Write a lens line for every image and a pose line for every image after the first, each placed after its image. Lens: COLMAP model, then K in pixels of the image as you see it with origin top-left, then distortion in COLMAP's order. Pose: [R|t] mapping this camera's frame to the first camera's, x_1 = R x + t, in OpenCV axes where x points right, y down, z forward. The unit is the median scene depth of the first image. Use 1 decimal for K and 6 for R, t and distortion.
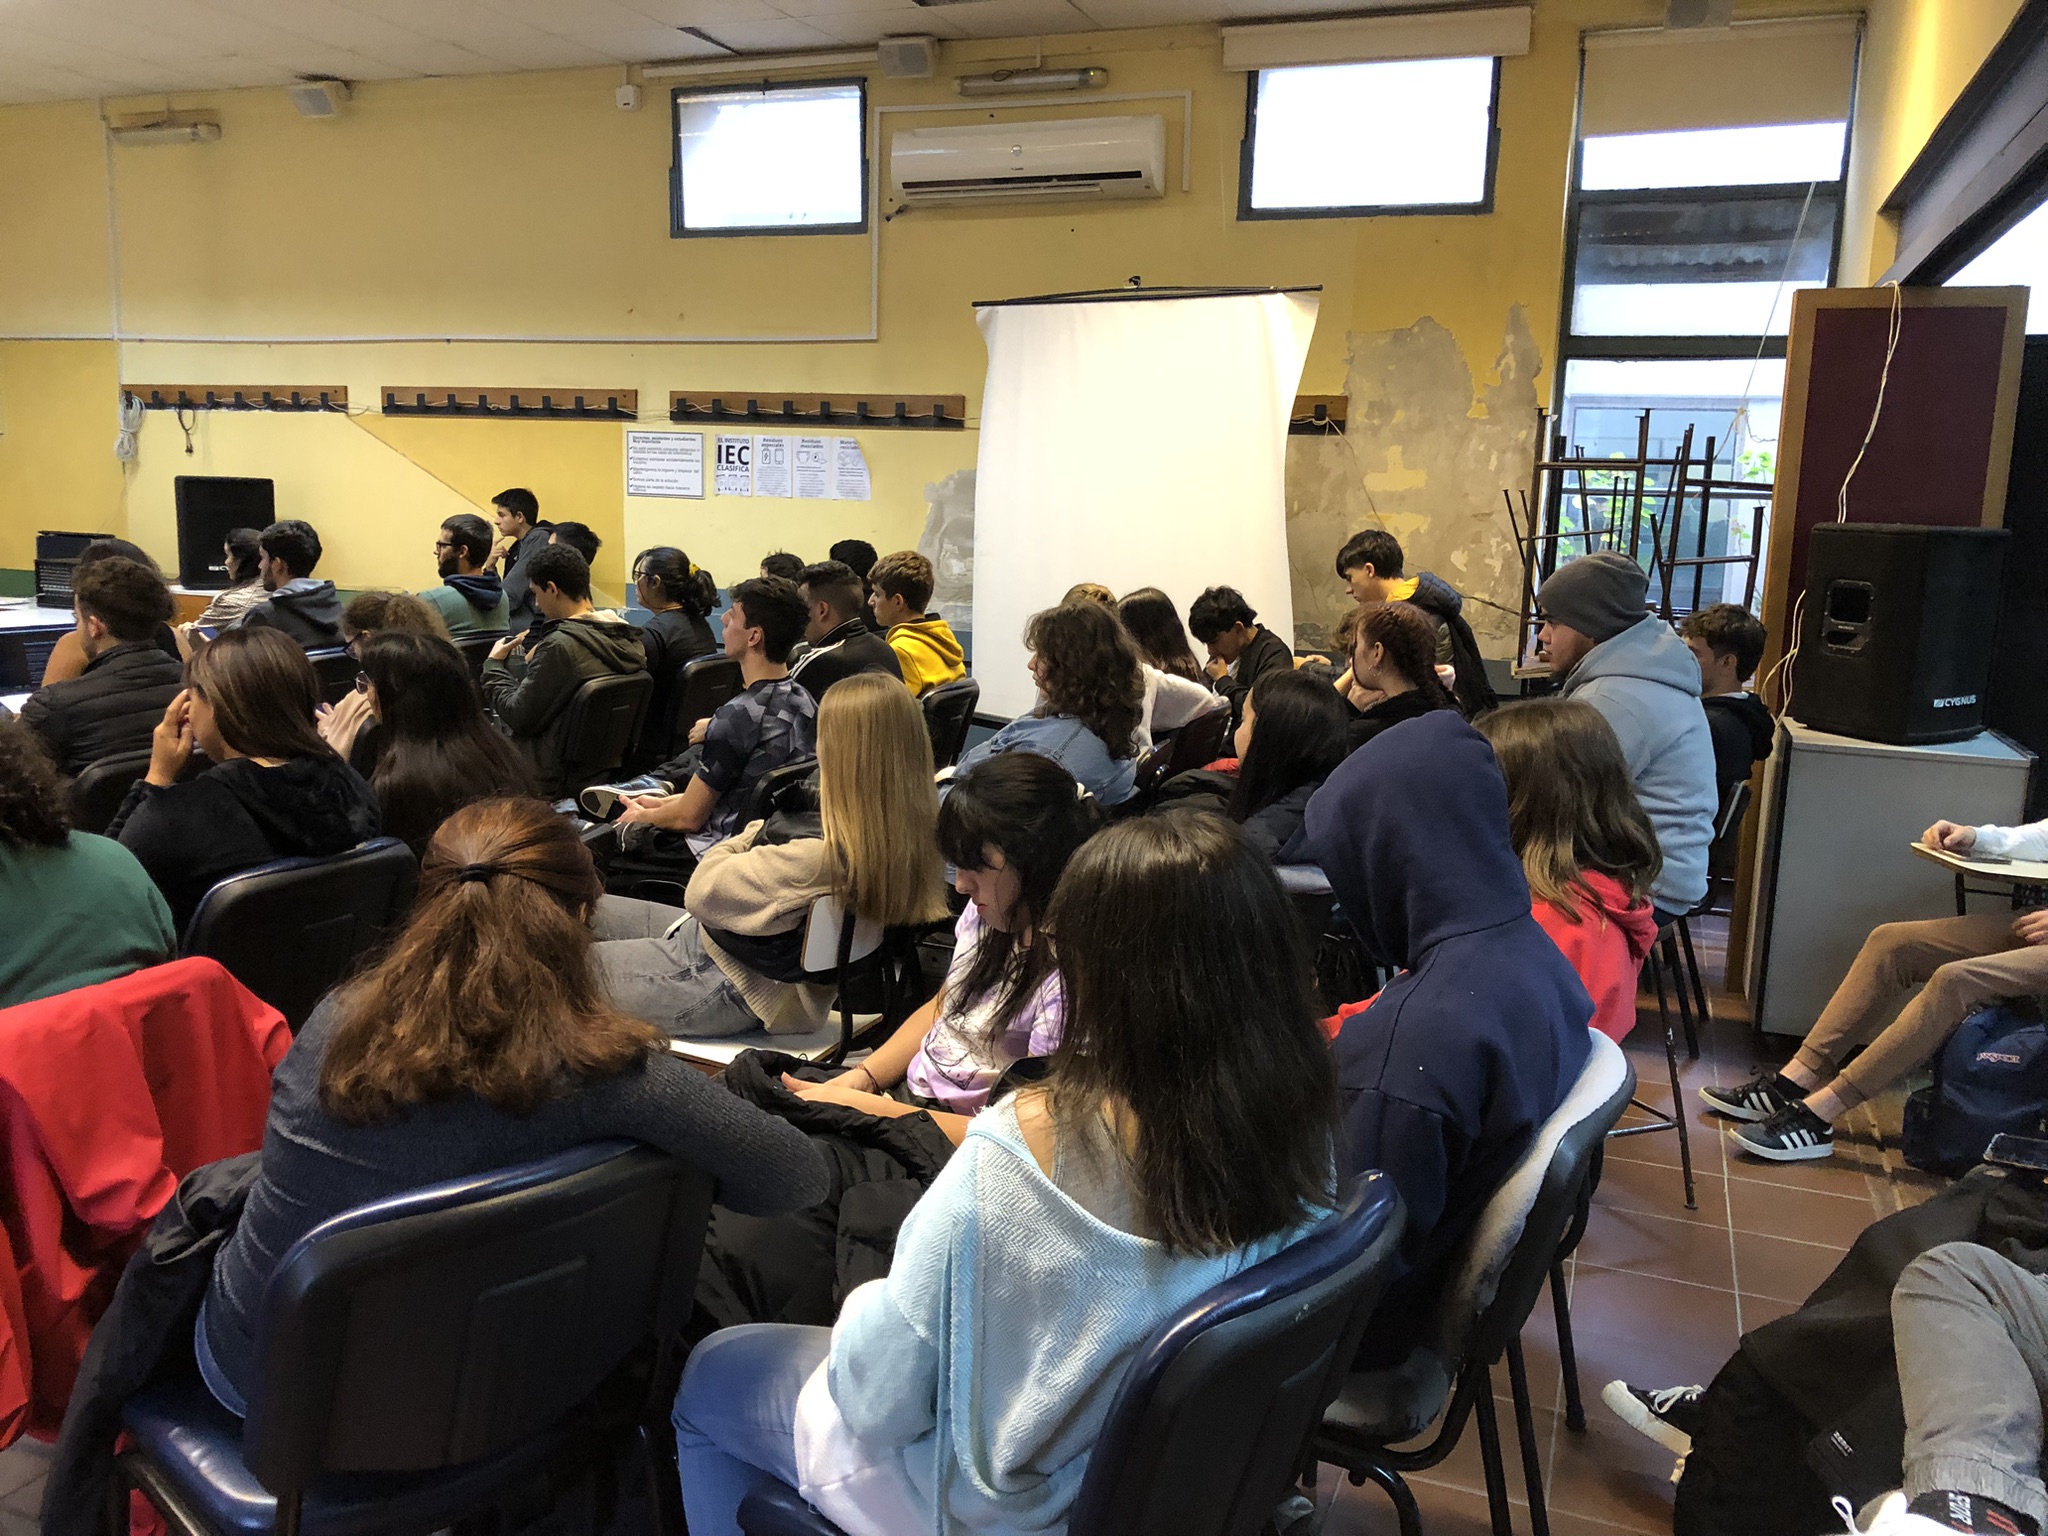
lens RADIAL K [[1668.3, 0, 1014.6], [0, 1668.3, 770.0], [0, 0, 1]] dist [0.034648, -0.005146]
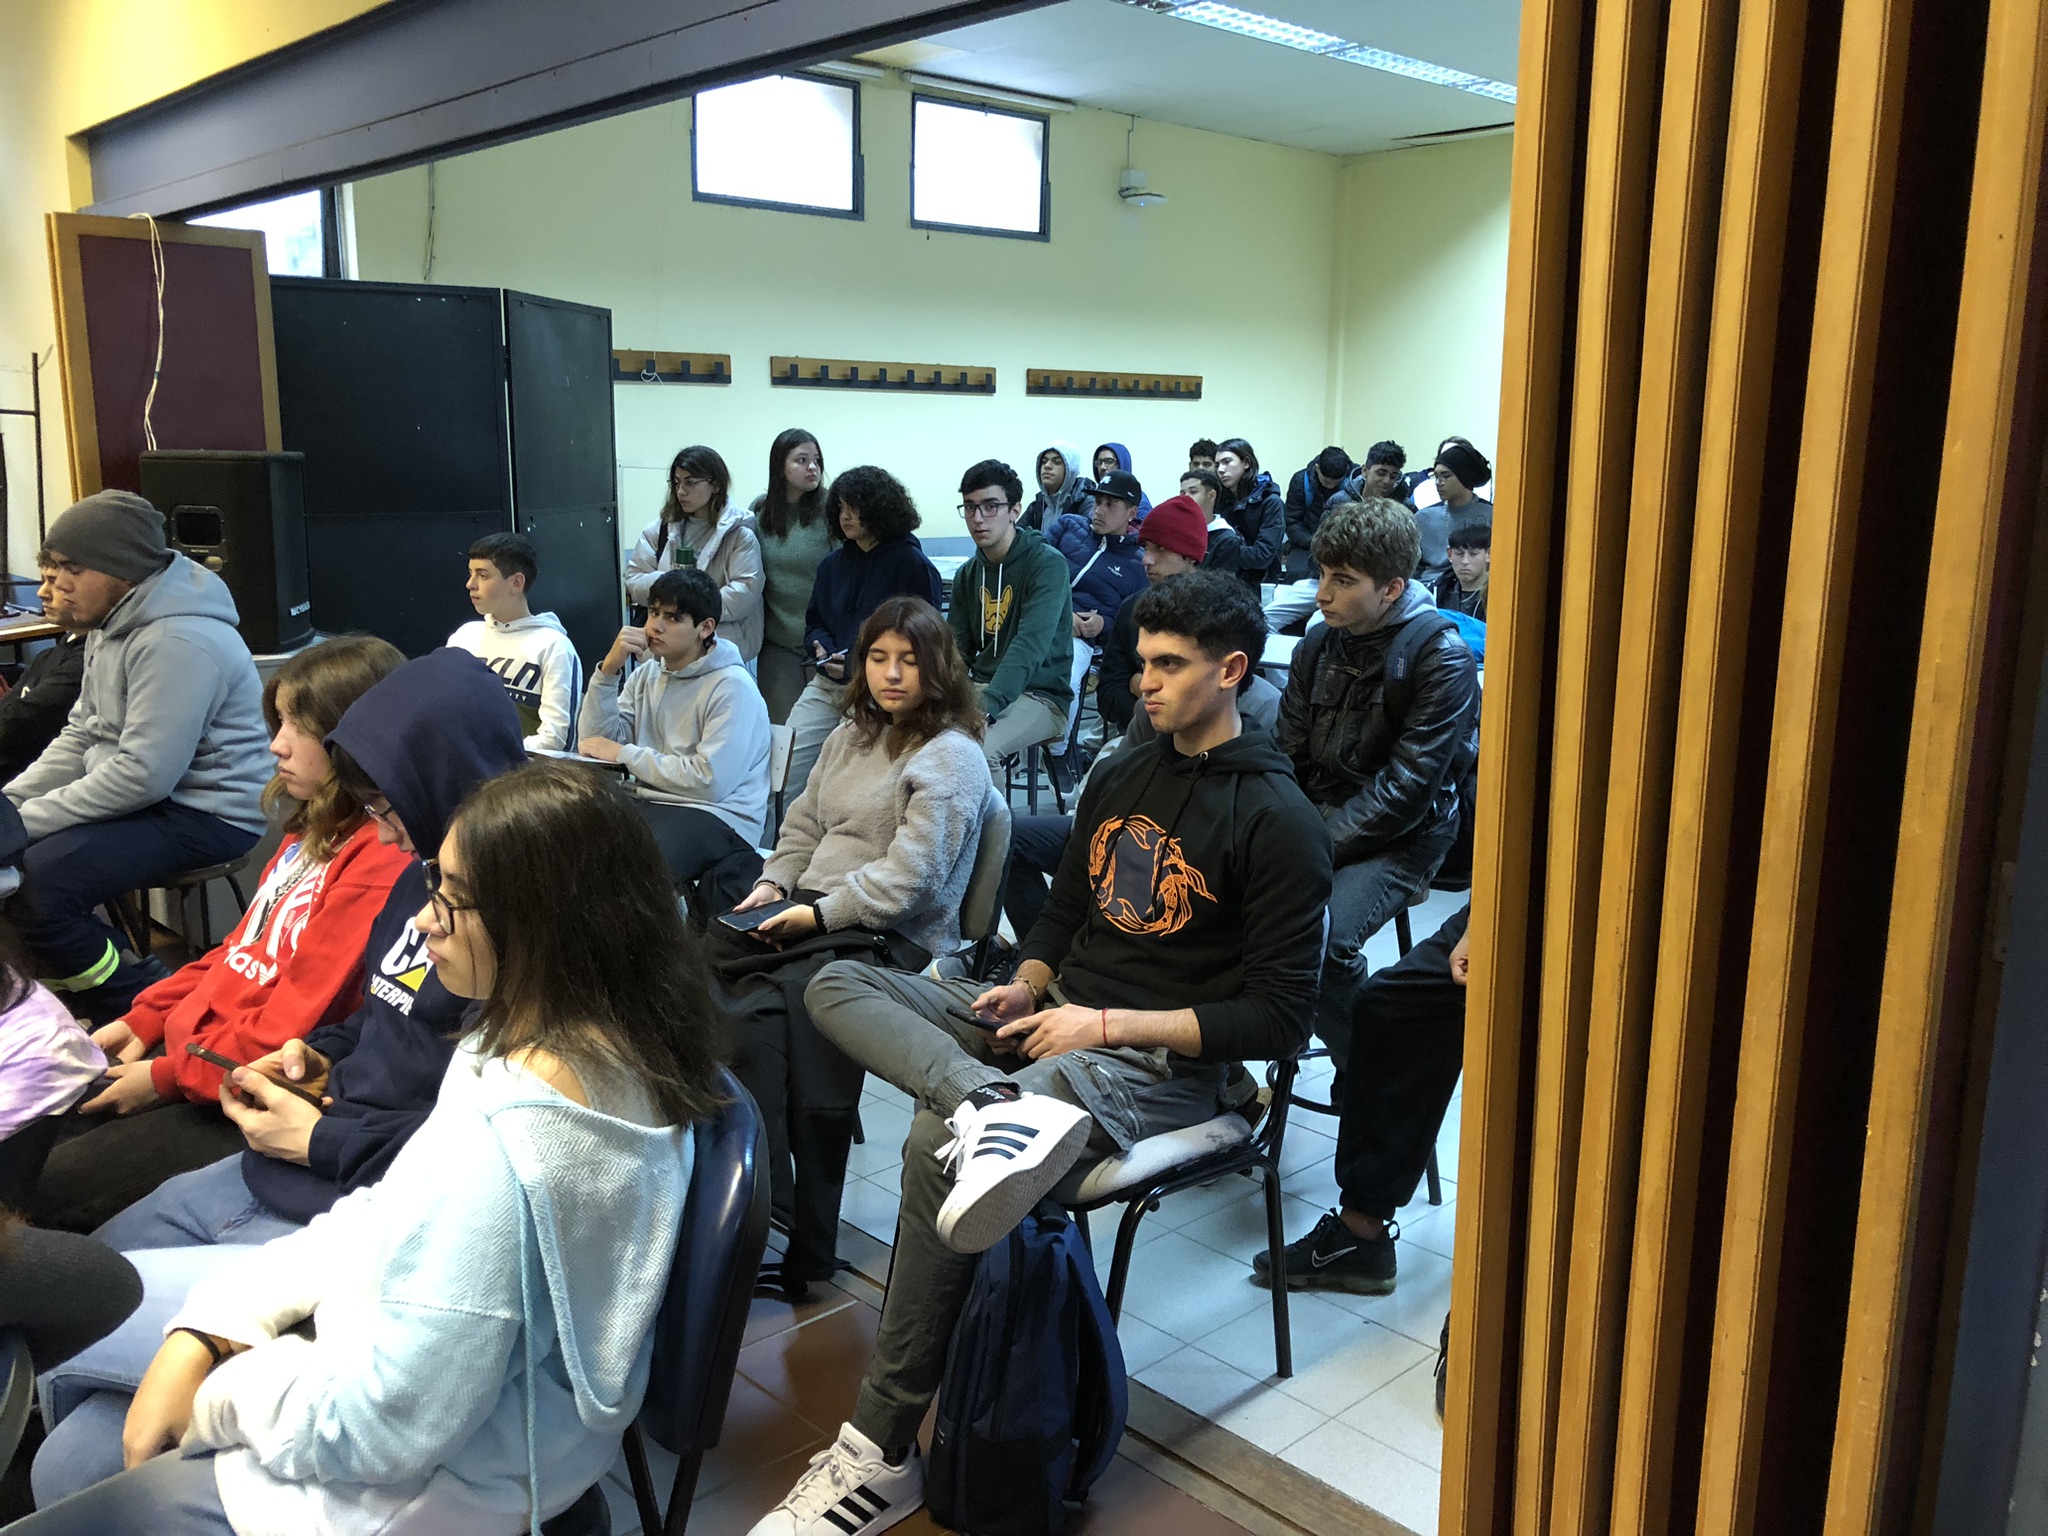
lens RADIAL K [[1679.6, 0, 1029.7], [0, 1679.6, 759.9], [0, 0, 1]] dist [0.018097, -0.004289]
pose [[0.436299, -0.198141, 0.877715, -1.829838], [0.163484, 0.976674, 0.139215, -0.169718], [-0.884825, 0.082753, 0.458515, 0.666844]]
